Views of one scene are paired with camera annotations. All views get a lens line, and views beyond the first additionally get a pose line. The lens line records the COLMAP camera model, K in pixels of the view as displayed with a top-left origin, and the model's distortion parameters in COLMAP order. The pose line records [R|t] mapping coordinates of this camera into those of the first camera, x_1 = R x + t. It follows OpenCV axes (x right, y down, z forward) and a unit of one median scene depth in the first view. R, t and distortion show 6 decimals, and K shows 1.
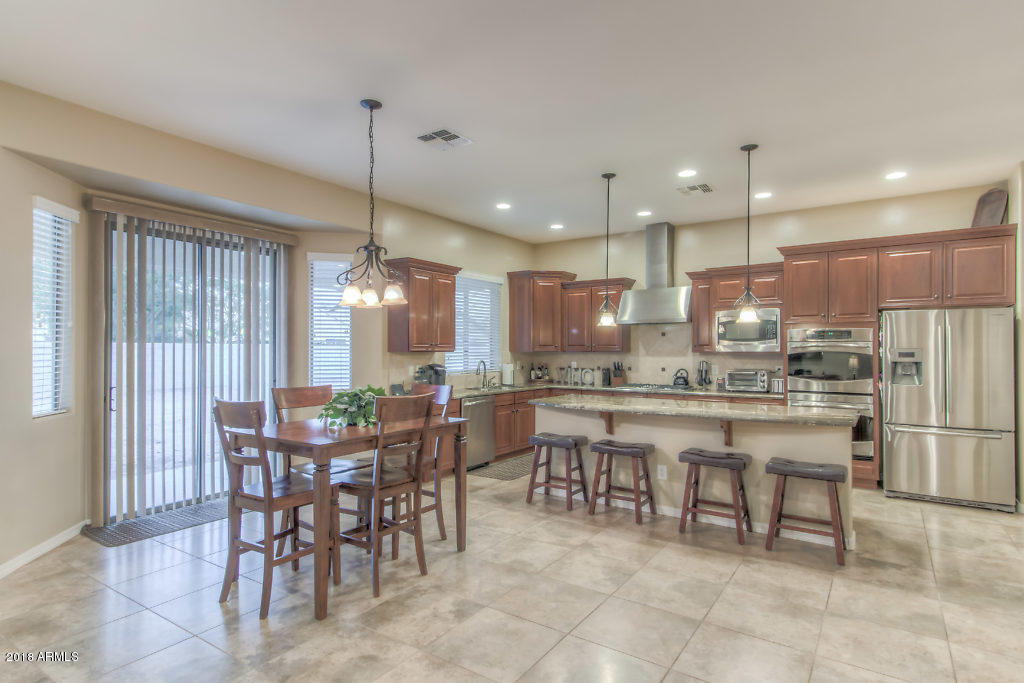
lens RADIAL K [[540.1, 0, 520.4], [0, 540.1, 346.9], [0, 0, 1]] dist [0.029597, -0.000381]
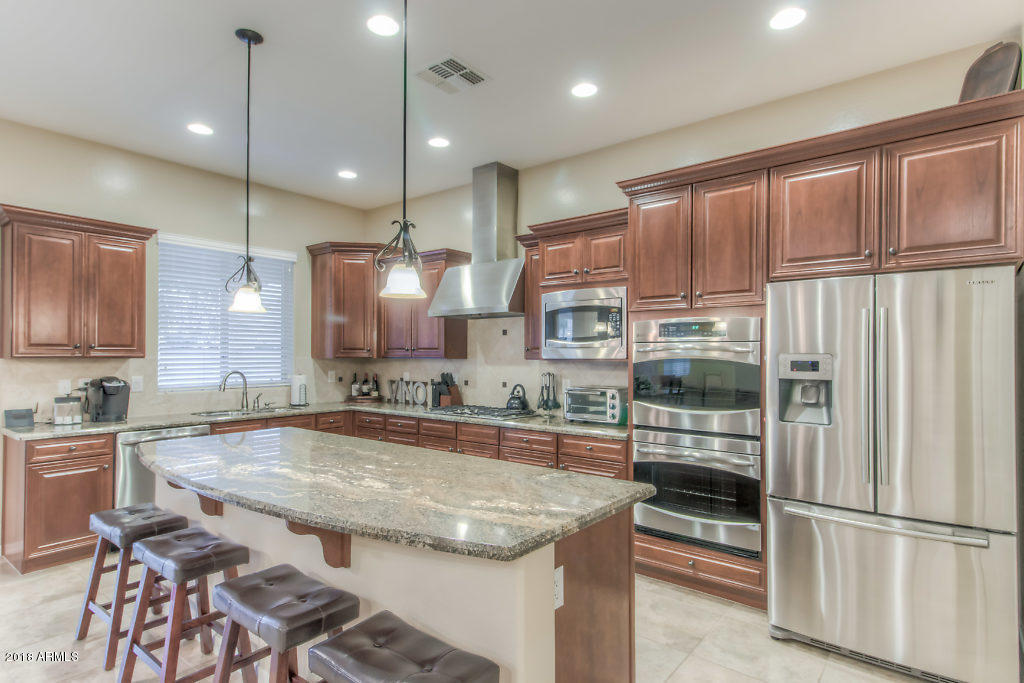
lens RADIAL K [[542.8, 0, 516.8], [0, 542.8, 352.4], [0, 0, 1]] dist [0.023771, 0.000085]
pose [[0.996511, 0.001498, -0.083452, 0.406555], [-0.001478, 0.999999, 0.000308, 0.001488], [0.083452, -0.000183, 0.996512, 0.397010]]
